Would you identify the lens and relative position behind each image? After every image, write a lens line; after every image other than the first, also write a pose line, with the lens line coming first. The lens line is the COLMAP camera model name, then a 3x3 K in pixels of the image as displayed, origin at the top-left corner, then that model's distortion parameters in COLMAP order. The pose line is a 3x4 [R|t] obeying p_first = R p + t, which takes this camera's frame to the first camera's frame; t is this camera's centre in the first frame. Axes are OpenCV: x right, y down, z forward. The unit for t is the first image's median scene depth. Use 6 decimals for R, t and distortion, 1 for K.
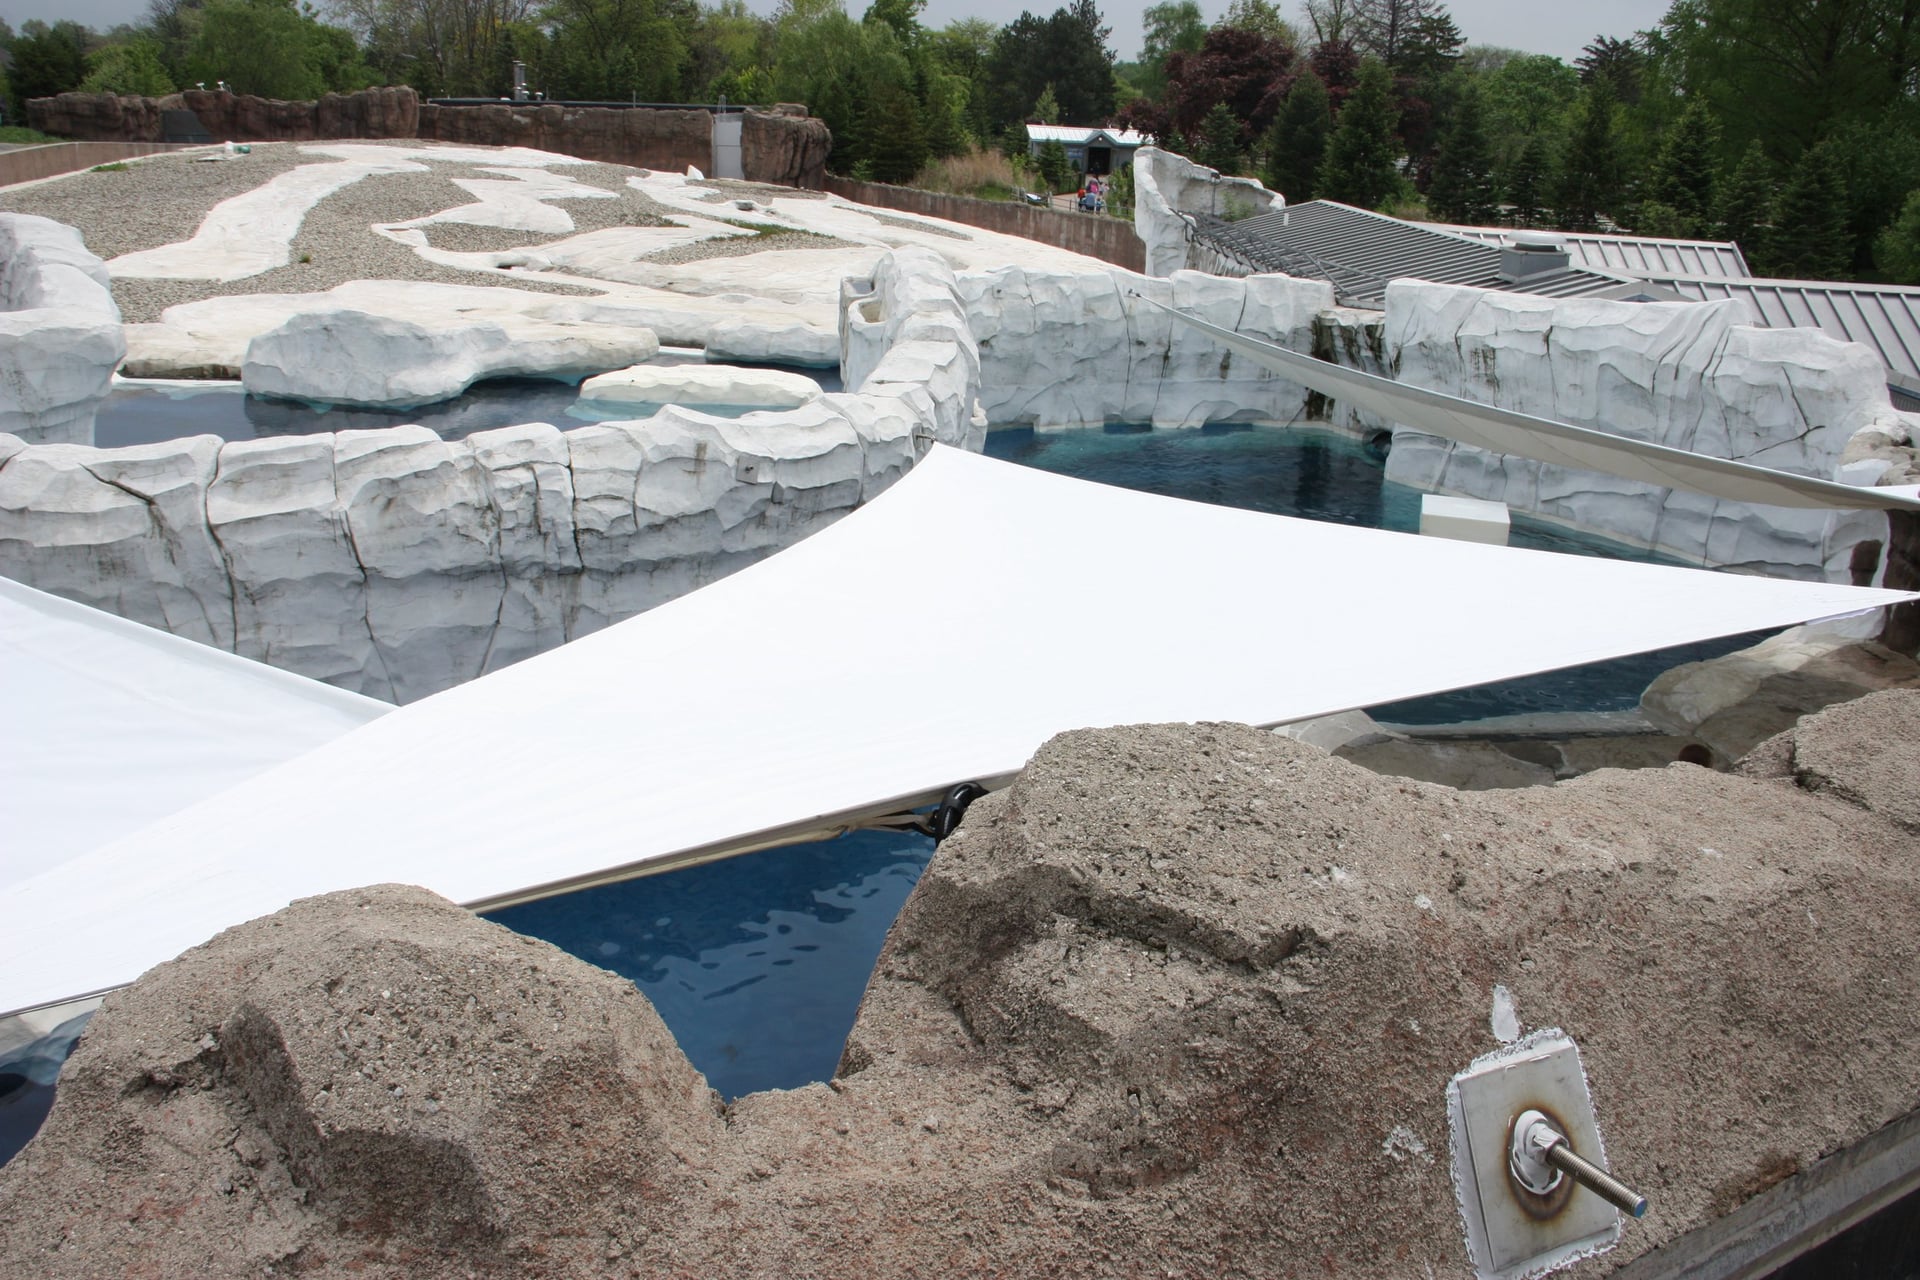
lens RADIAL K [[1614.6, 0, 967.2], [0, 1614.6, 597.6], [0, 0, 1]] dist [-0.183001, 0.165647]
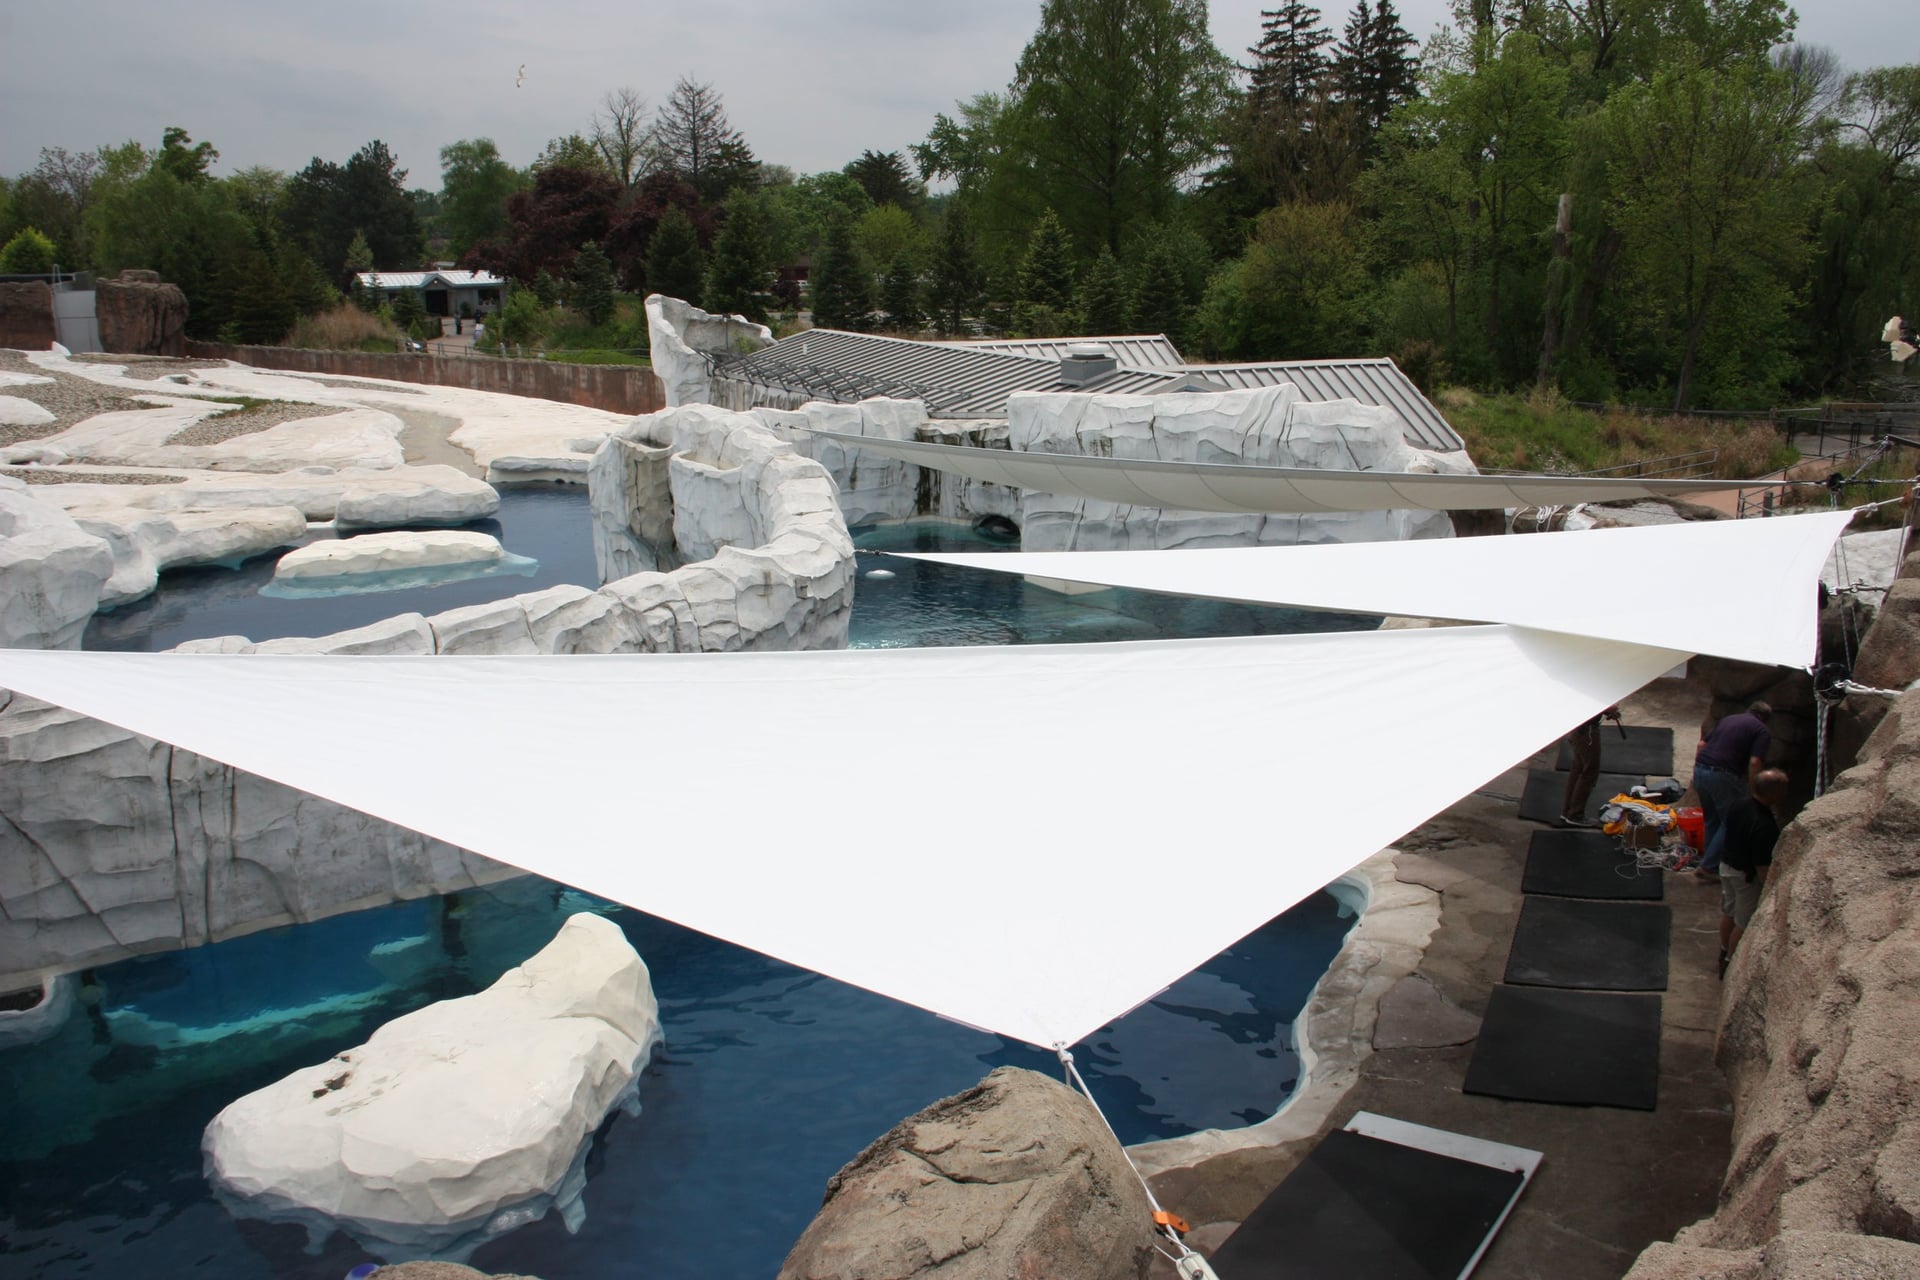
lens RADIAL K [[1614.6, 0, 967.2], [0, 1614.6, 597.6], [0, 0, 1]] dist [-0.183001, 0.165647]
pose [[0.896566, -0.137420, 0.421052, -0.272685], [0.167035, 0.985362, -0.034082, -0.003143], [-0.410205, 0.100887, 0.906396, -0.104897]]
